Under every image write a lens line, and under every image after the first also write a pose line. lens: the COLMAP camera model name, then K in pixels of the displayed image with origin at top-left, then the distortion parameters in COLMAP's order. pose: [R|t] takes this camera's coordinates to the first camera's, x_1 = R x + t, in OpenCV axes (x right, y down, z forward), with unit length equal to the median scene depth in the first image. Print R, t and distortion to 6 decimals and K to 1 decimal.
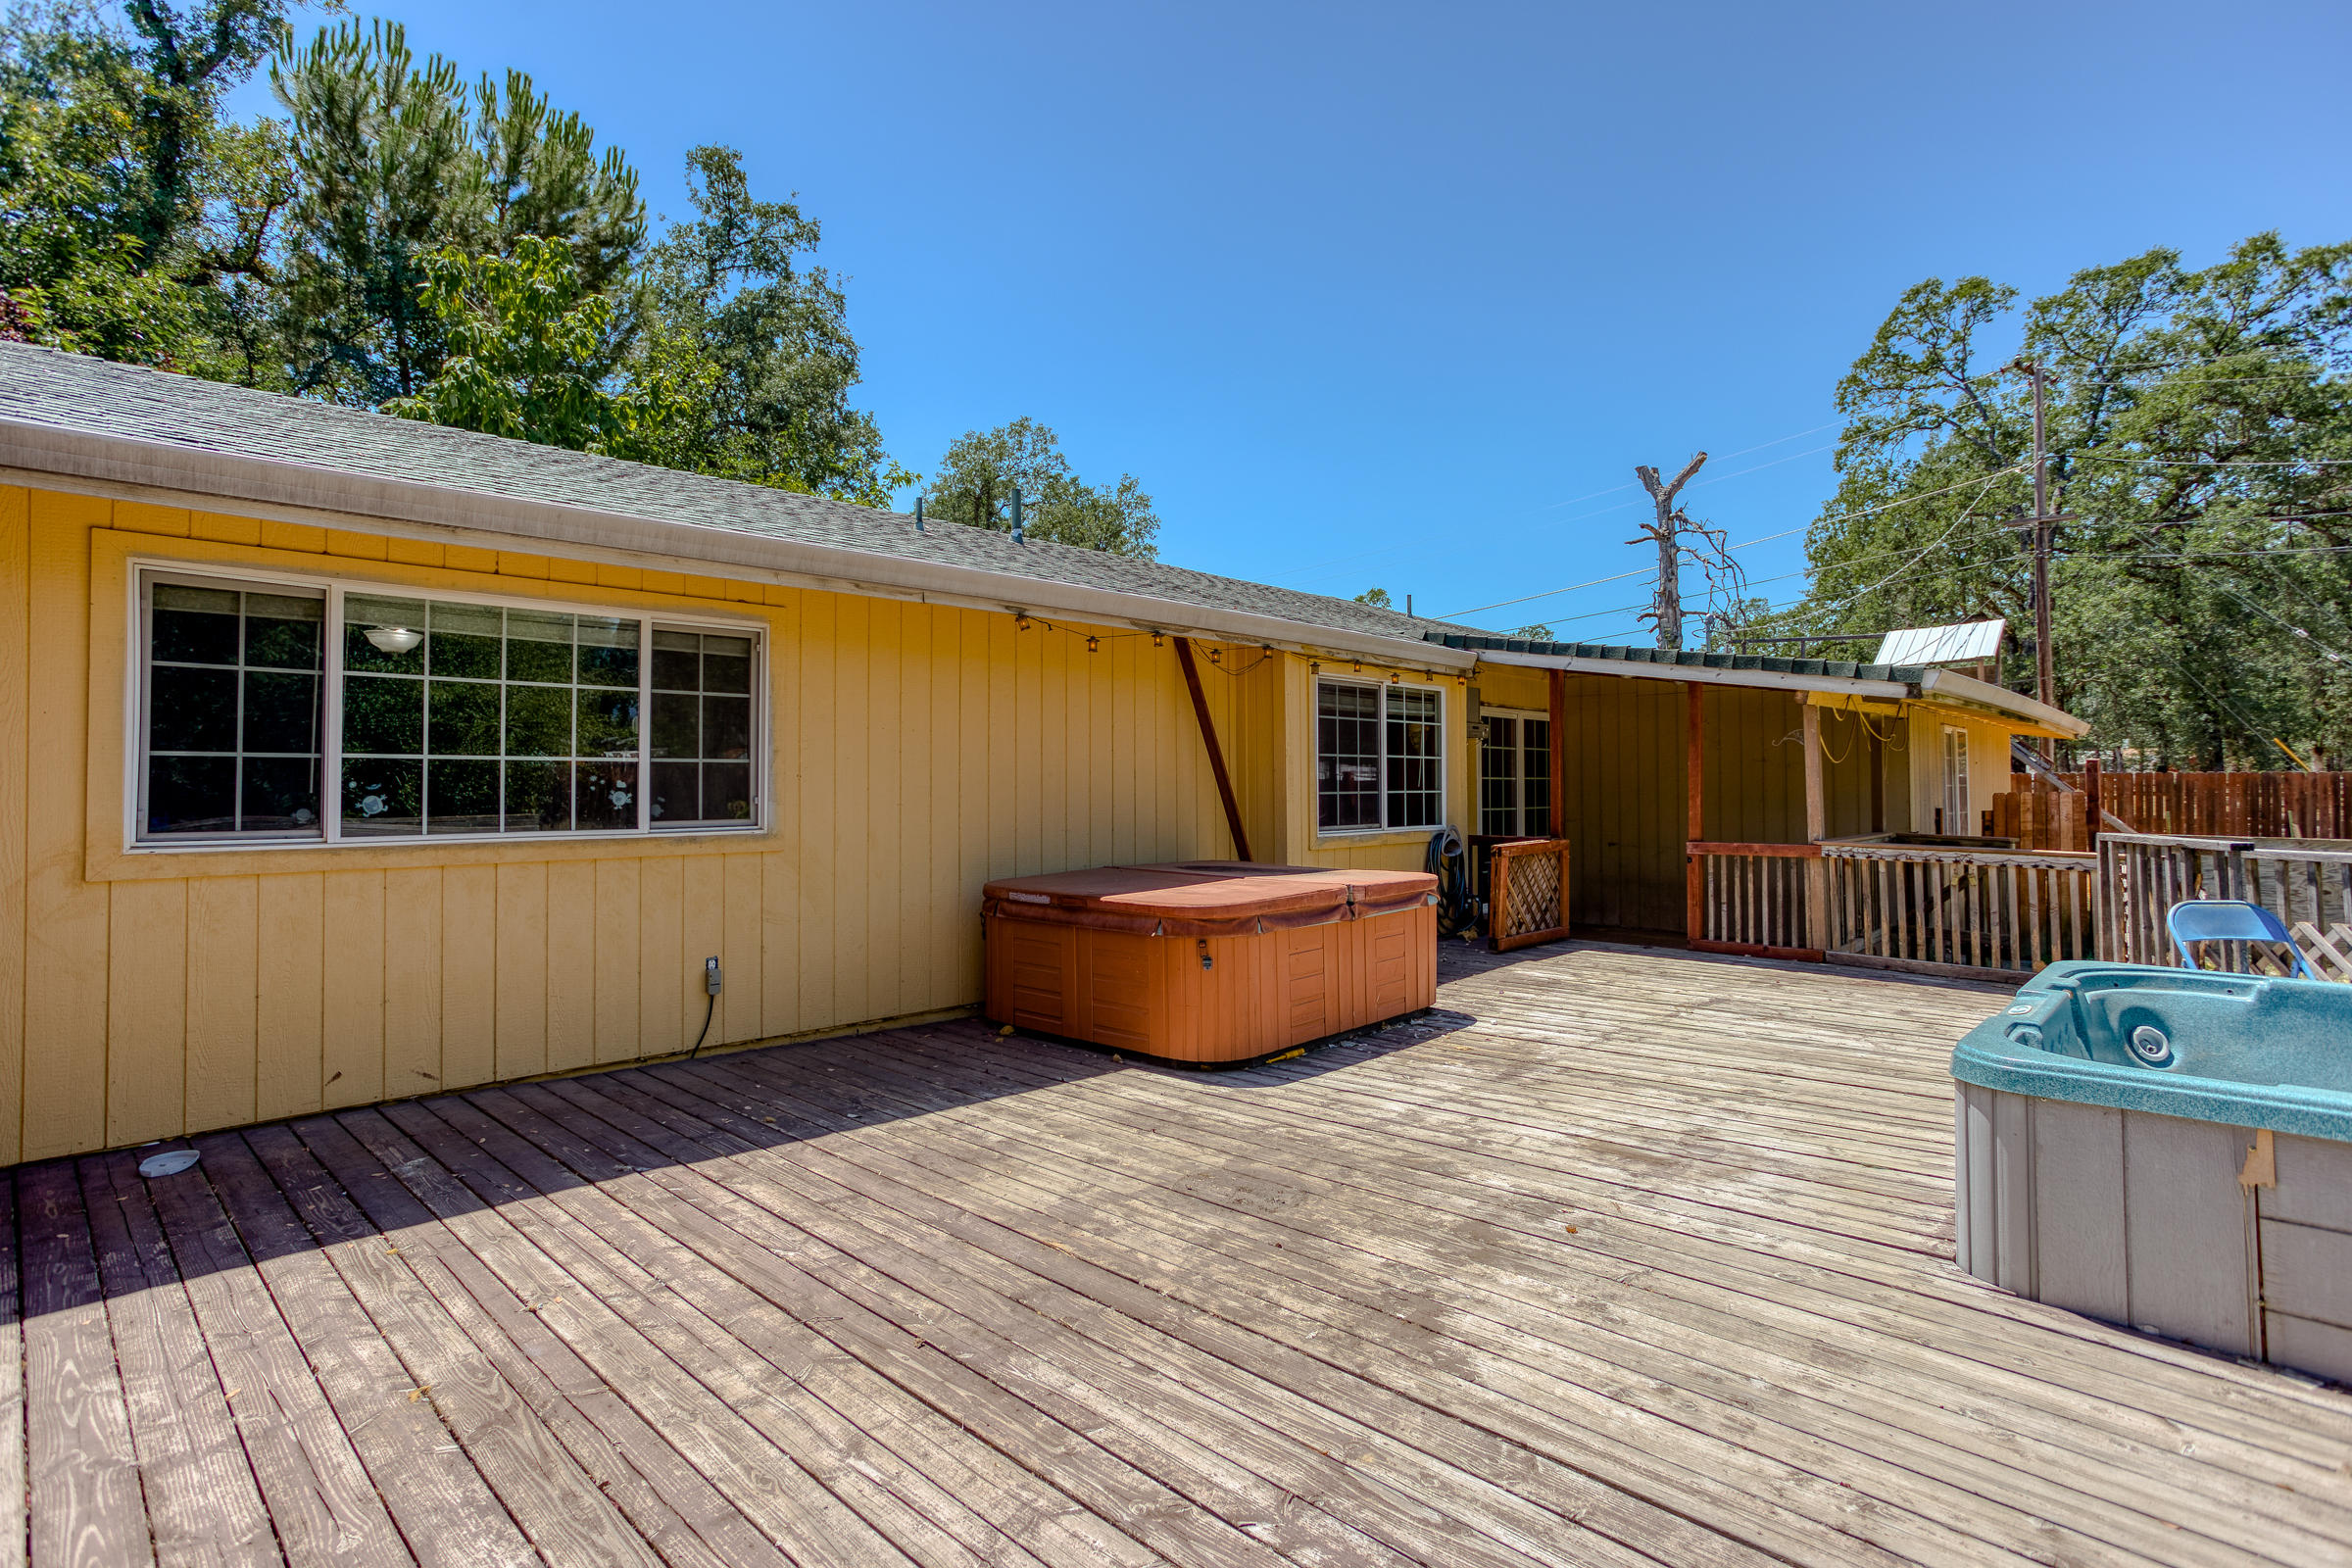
lens RADIAL K [[1138.8, 0, 1179.7], [0, 1138.8, 774.3], [0, 0, 1]] dist [-0.005866, 0.001000]
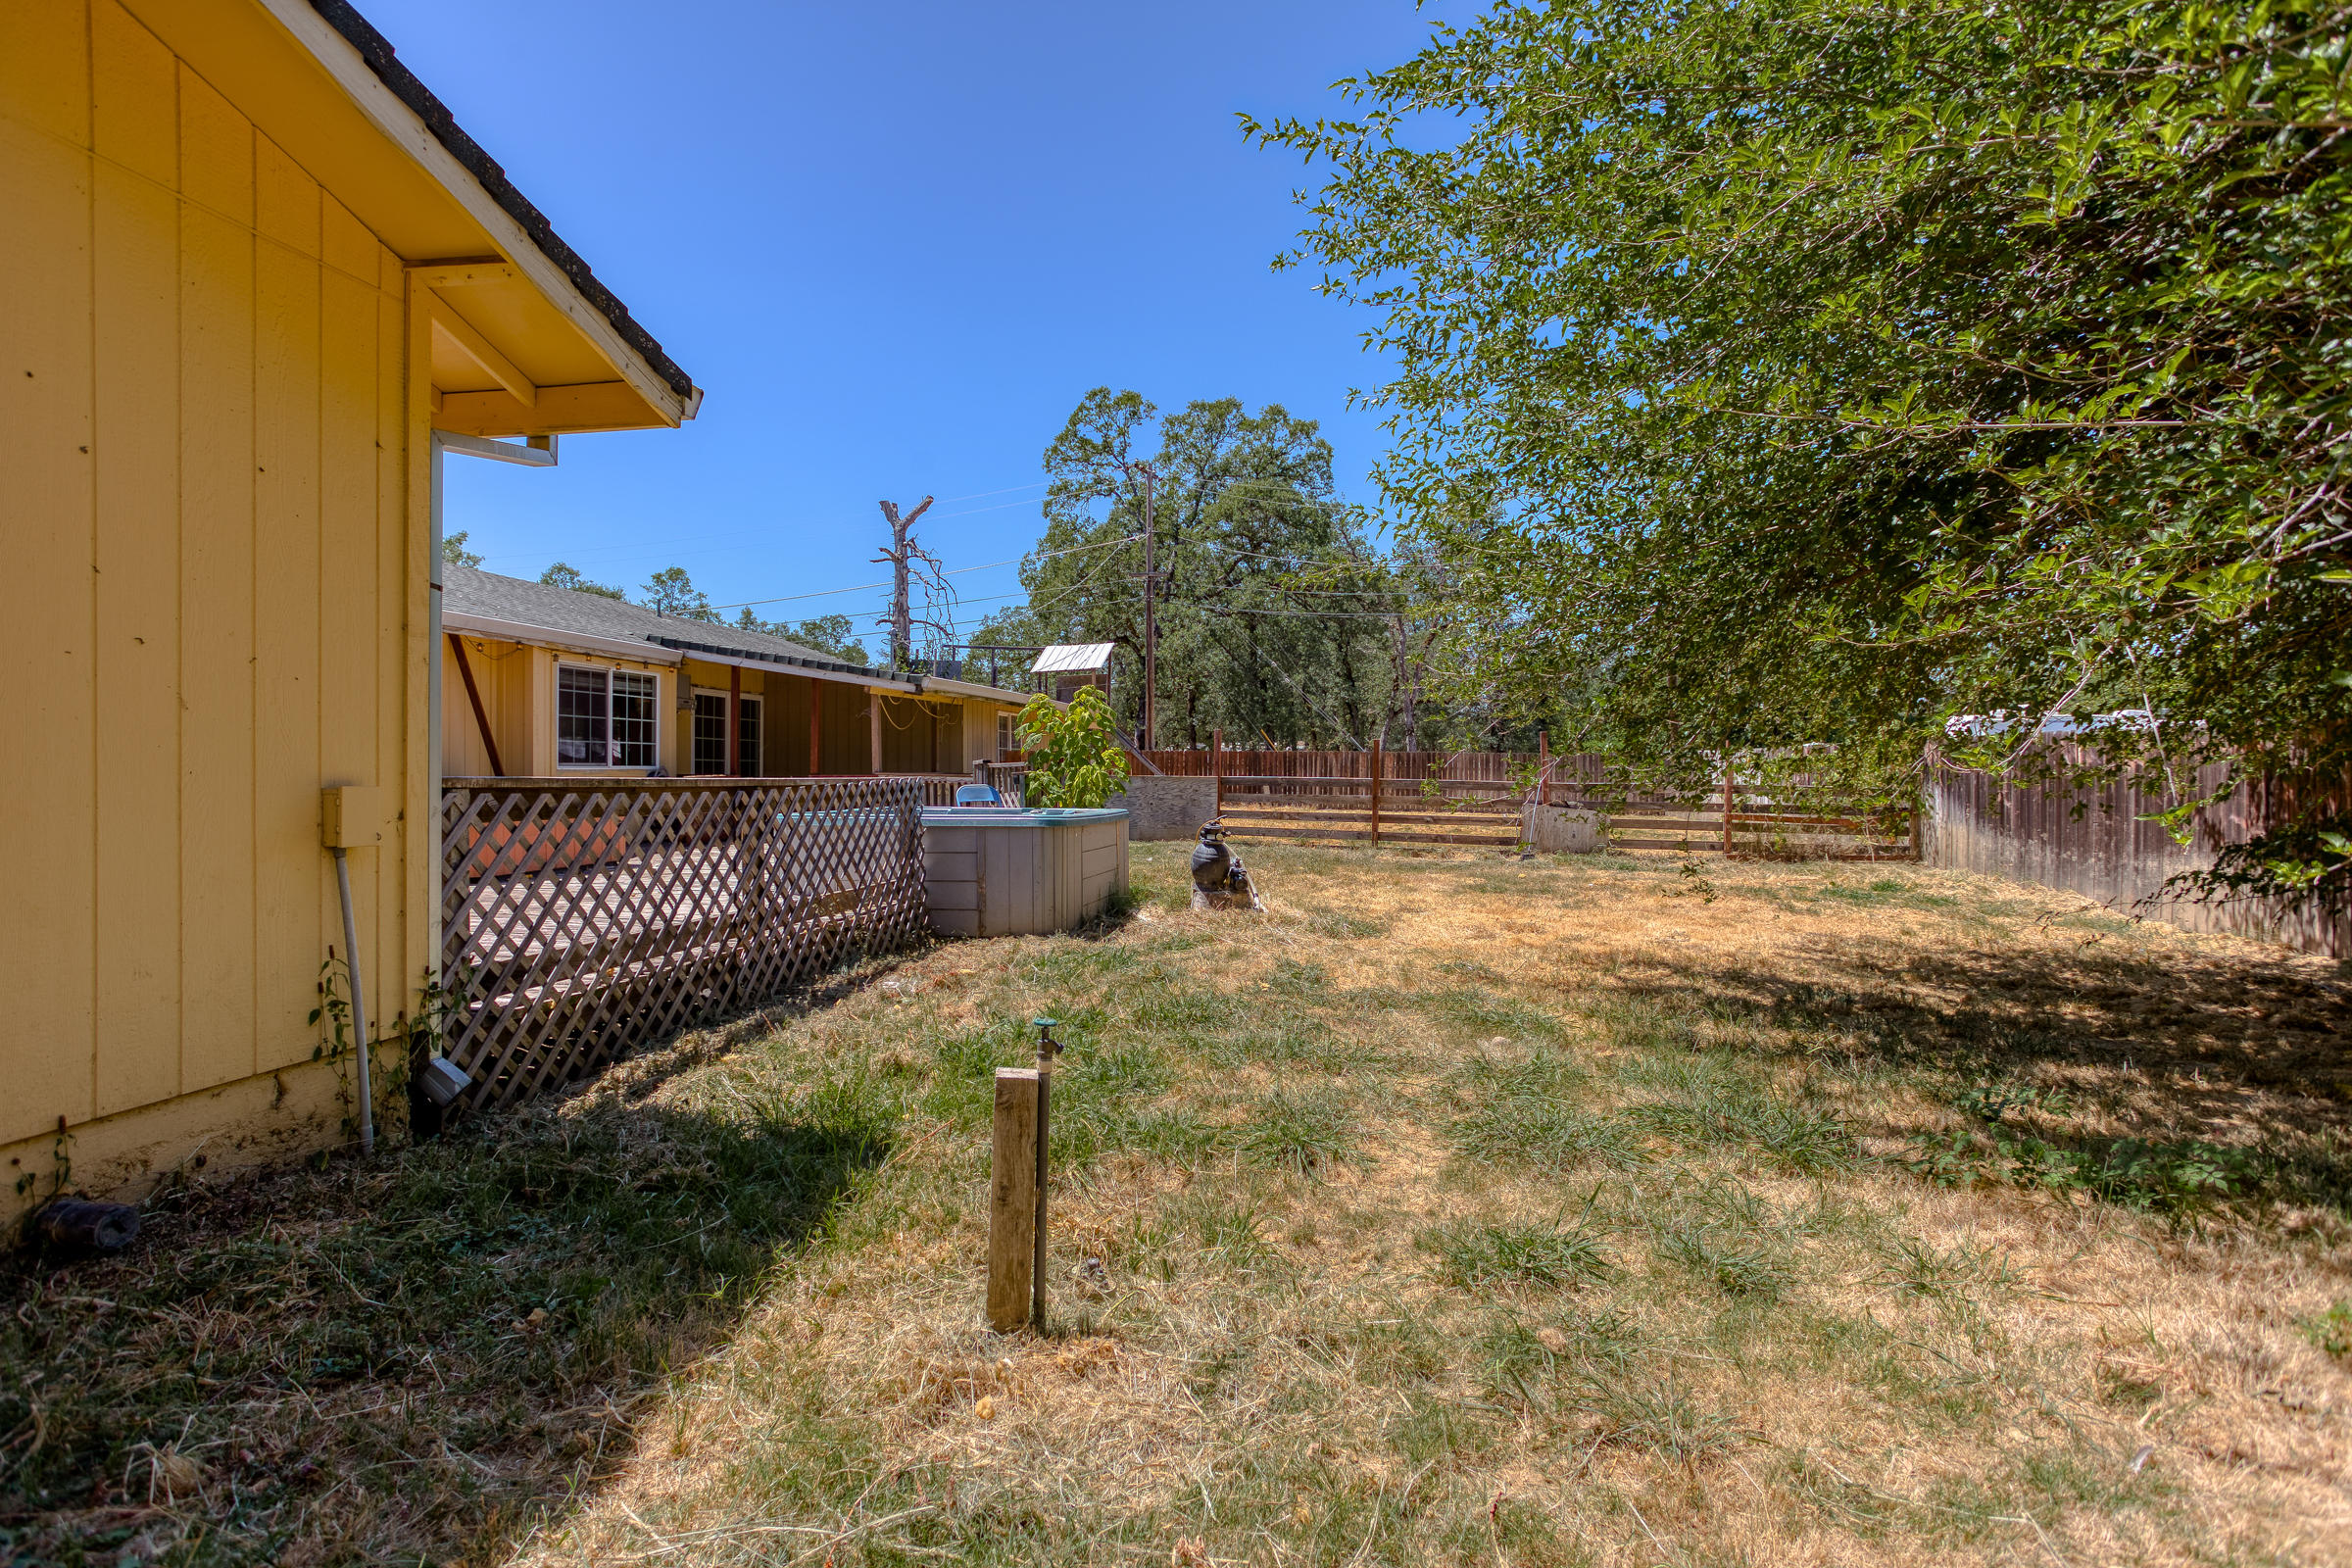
lens RADIAL K [[1138.8, 0, 1168.1], [0, 1138.8, 758.8], [0, 0, 1]] dist [-0.005866, 0.001000]
pose [[0.840668, 0.009785, 0.541463, -0.004772], [-0.010801, 0.999941, -0.001302, 0.011038], [-0.541443, -0.004754, 0.840724, -0.226347]]
